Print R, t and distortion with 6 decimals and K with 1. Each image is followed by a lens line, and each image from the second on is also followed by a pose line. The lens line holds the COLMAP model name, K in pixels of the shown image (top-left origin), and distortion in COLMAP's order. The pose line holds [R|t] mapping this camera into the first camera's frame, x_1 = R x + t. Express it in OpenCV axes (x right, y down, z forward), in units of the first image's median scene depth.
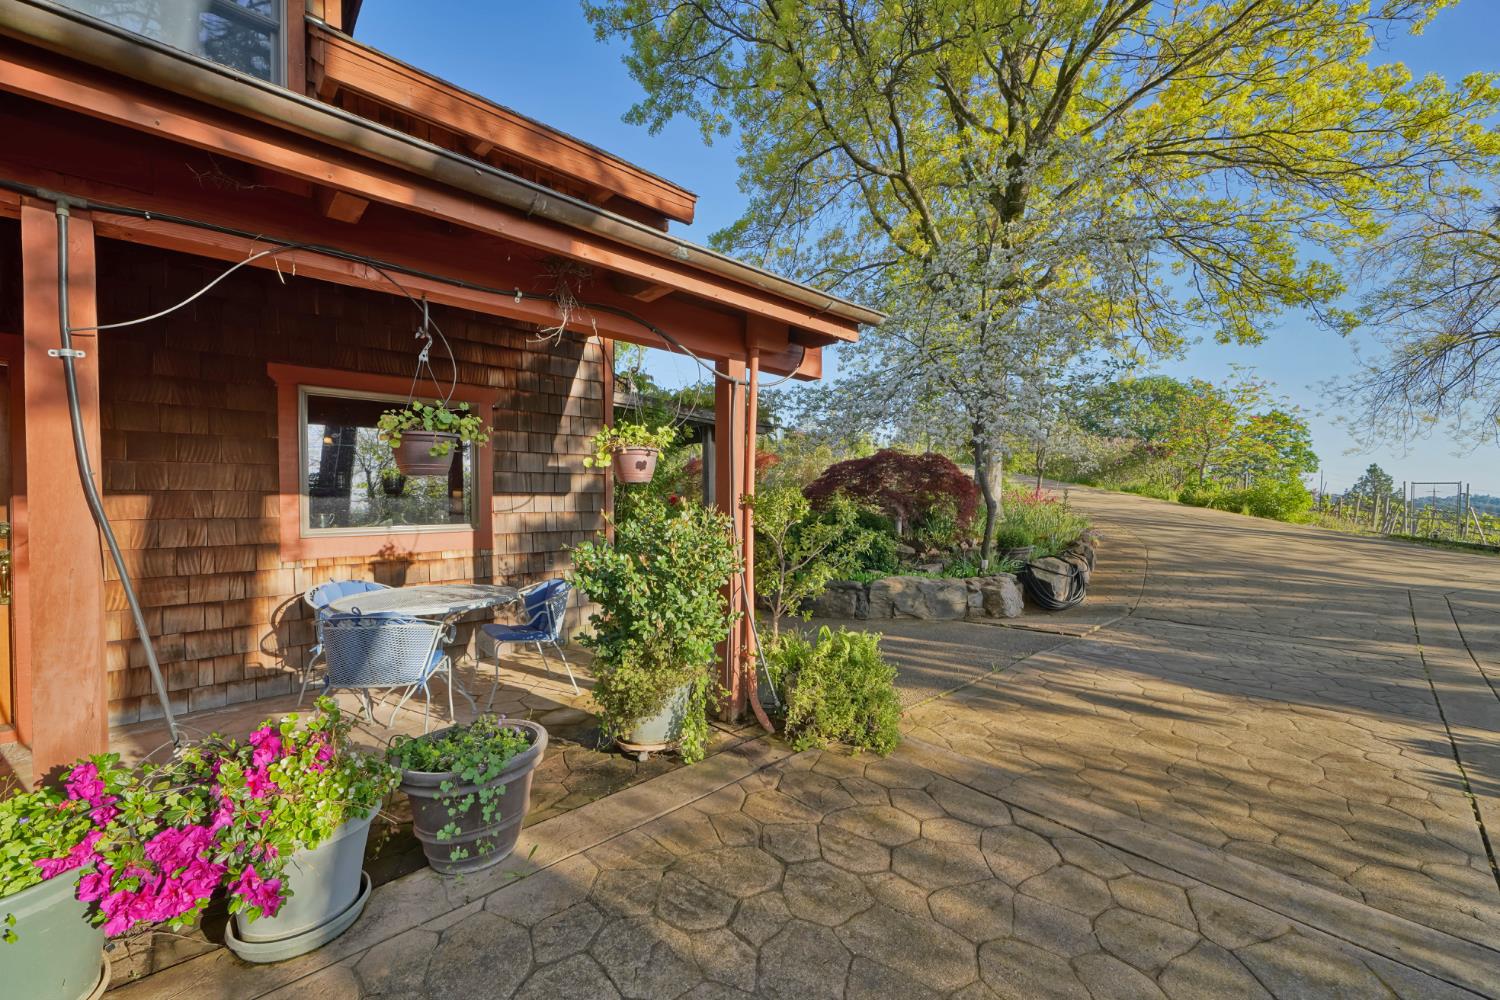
lens RADIAL K [[604.8, 0, 750.0], [0, 604.8, 500.0], [0, 0, 1]] dist [-0.000626, -0.000046]
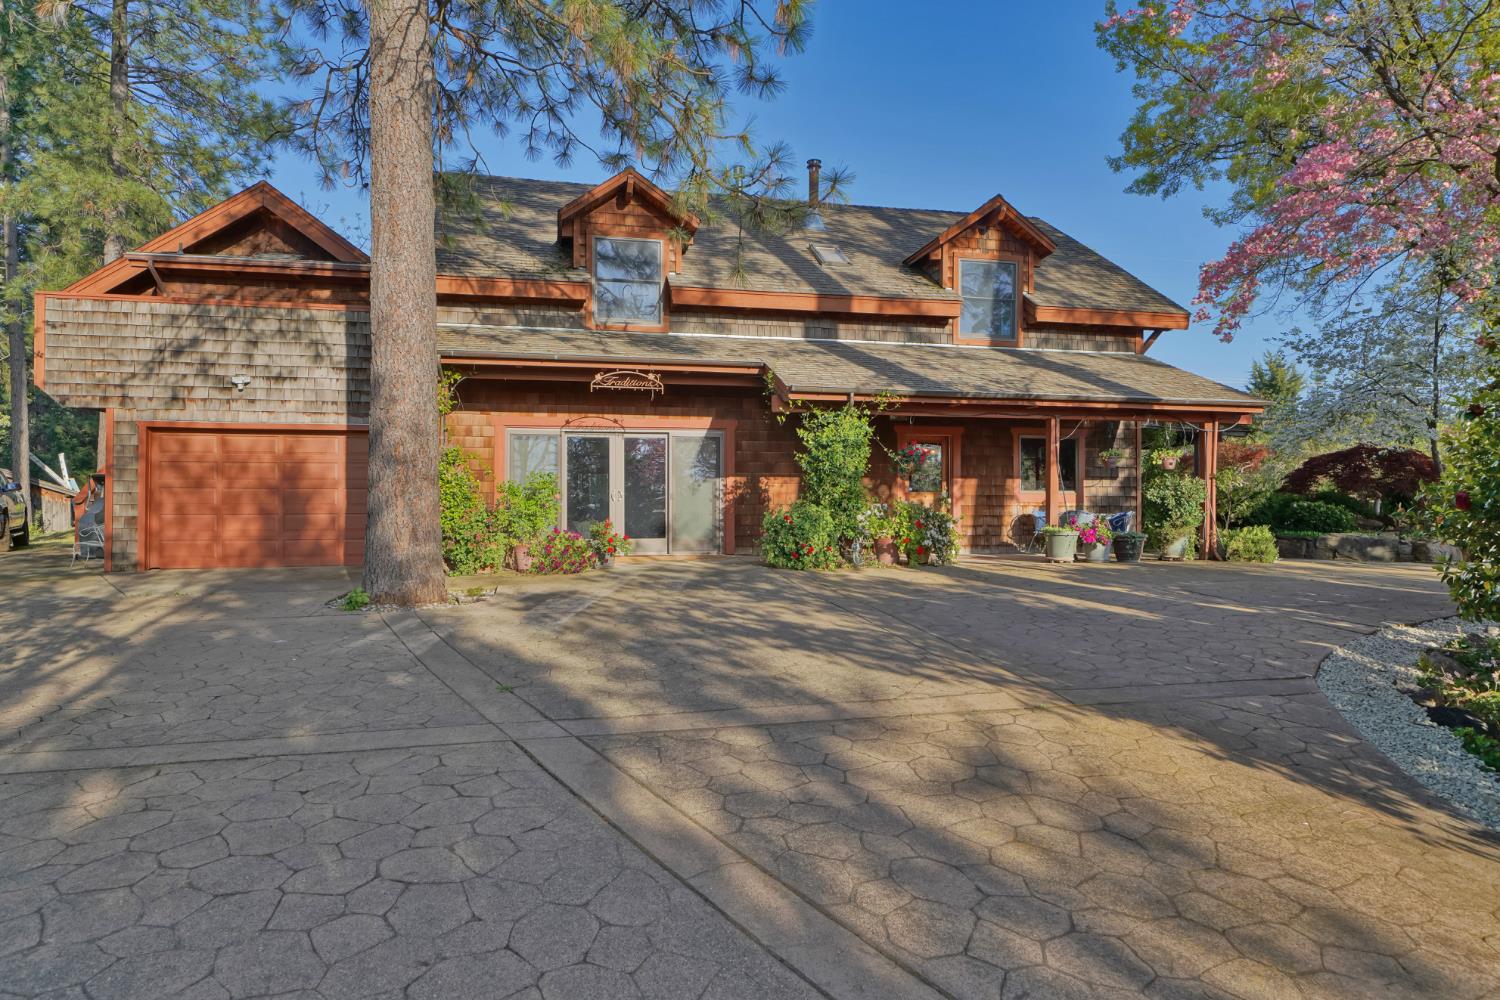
lens RADIAL K [[837.4, 0, 750.0], [0, 837.4, 500.0], [0, 0, 1]] dist [-0.000095, -0.000091]
pose [[0.843897, 0.001360, -0.536503, 0.237725], [-0.007744, 0.999923, -0.009646, 0.147821], [0.536449, 0.012295, 0.843843, -2.978416]]
